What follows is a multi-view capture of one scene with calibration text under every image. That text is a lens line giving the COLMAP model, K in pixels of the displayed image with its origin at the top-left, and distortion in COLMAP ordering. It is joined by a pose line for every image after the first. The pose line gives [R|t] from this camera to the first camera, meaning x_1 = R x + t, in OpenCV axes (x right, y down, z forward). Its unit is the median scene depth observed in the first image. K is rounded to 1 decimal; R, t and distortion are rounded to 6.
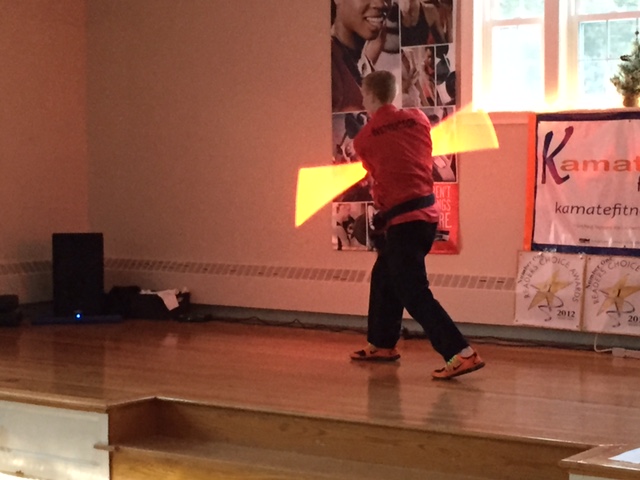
lens RADIAL K [[1493.6, 0, 320.0], [0, 1493.6, 239.3], [0, 0, 1]] dist [-0.105552, 0.000000]
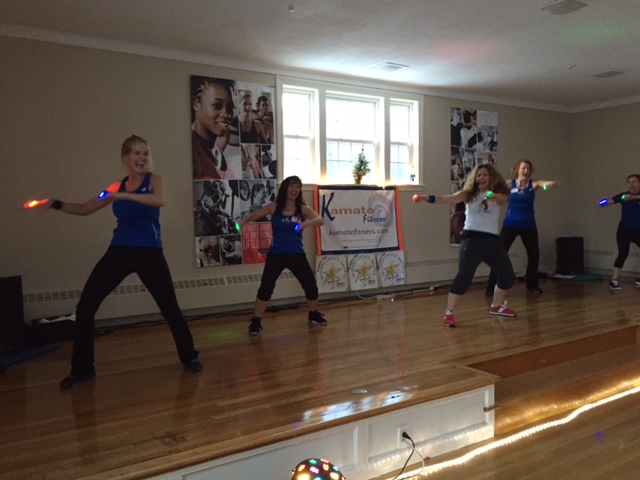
lens RADIAL K [[493.5, 0, 320.4], [0, 493.5, 245.2], [0, 0, 1]] dist [0.001248, 0.000091]
pose [[0.394221, -0.043540, 0.917984, -0.436015], [0.080575, 0.996668, 0.012670, -0.012826], [-0.915477, 0.068972, 0.396415, 0.709466]]
